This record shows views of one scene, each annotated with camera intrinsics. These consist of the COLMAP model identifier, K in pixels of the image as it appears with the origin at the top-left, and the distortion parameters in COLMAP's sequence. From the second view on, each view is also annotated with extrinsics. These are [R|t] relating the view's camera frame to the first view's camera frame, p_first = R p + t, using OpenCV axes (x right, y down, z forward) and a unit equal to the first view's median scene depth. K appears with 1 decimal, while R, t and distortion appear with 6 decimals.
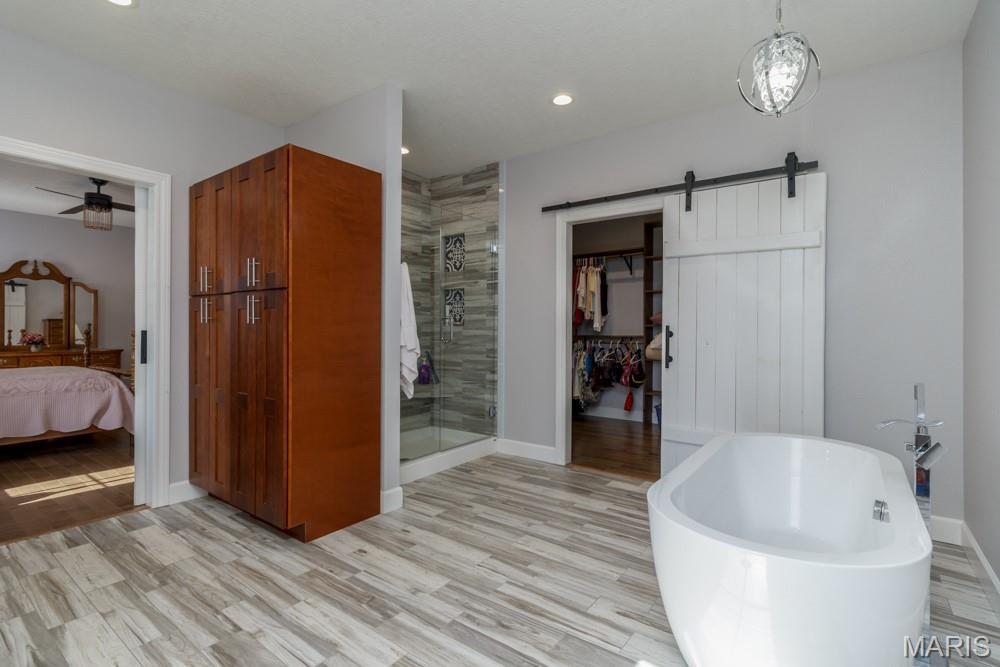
lens RADIAL K [[471.3, 0, 496.8], [0, 471.3, 326.6], [0, 0, 1]] dist [0.005233, 0.000288]
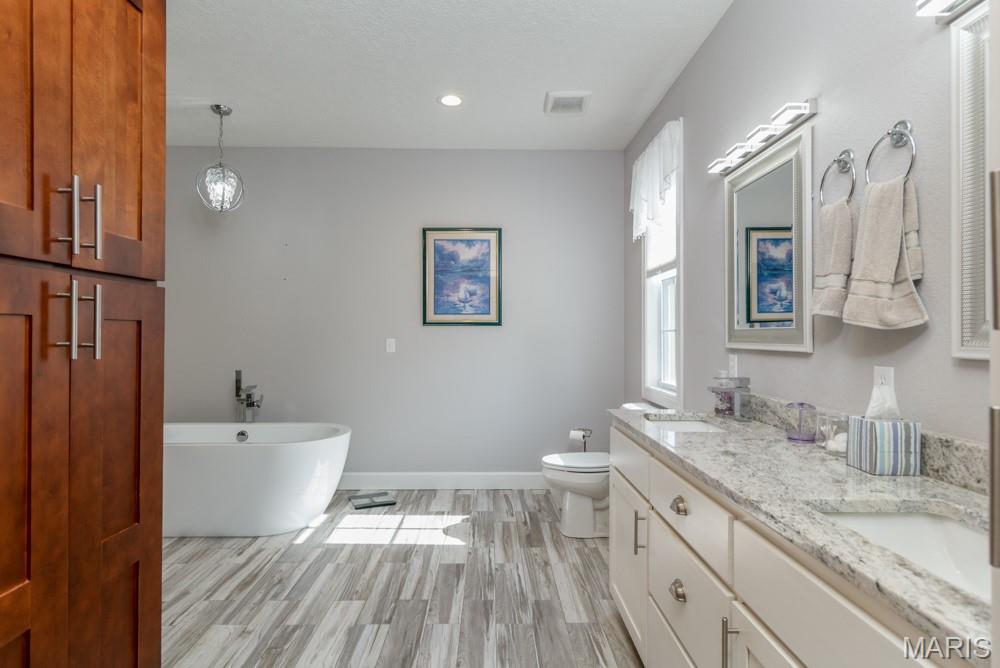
lens RADIAL K [[525.1, 0, 500.0], [0, 525.1, 334.0], [0, 0, 1]] dist [-0.001077, -0.000227]
pose [[-0.615061, -0.003590, 0.788471, -1.312506], [-0.007056, 0.999975, -0.000952, -0.033003], [-0.788448, -0.006149, -0.615071, 1.260238]]
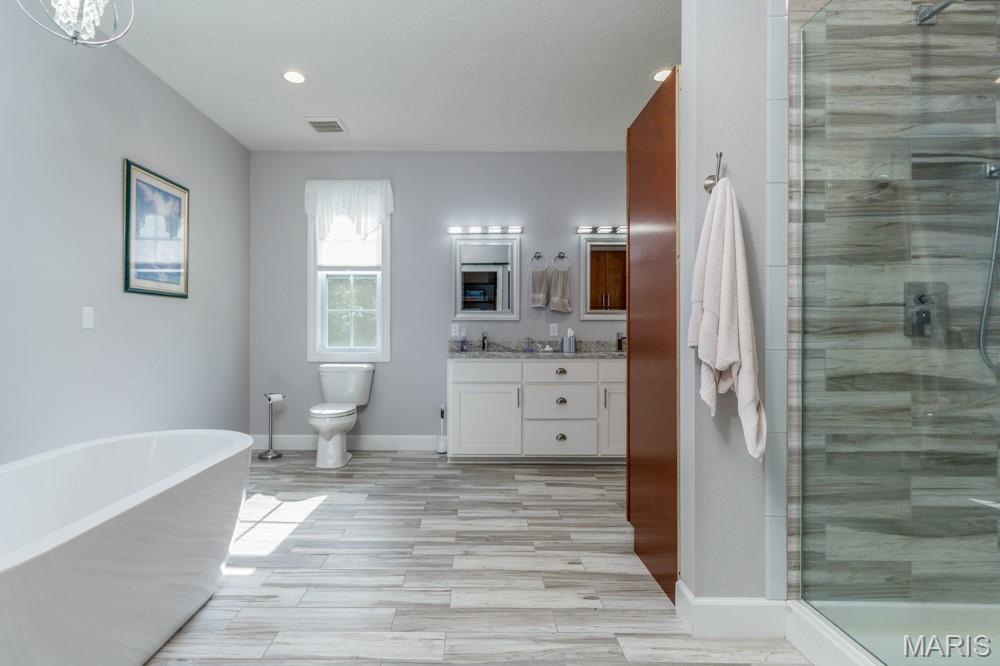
lens RADIAL K [[493.5, 0, 467.7], [0, 493.5, 332.6], [0, 0, 1]] dist [-0.000395, -0.000054]
pose [[-0.803946, -0.002973, -0.594695, 0.516936], [-0.001851, 0.999995, -0.002496, 0.052091], [0.594700, -0.000906, -0.803947, 1.946819]]
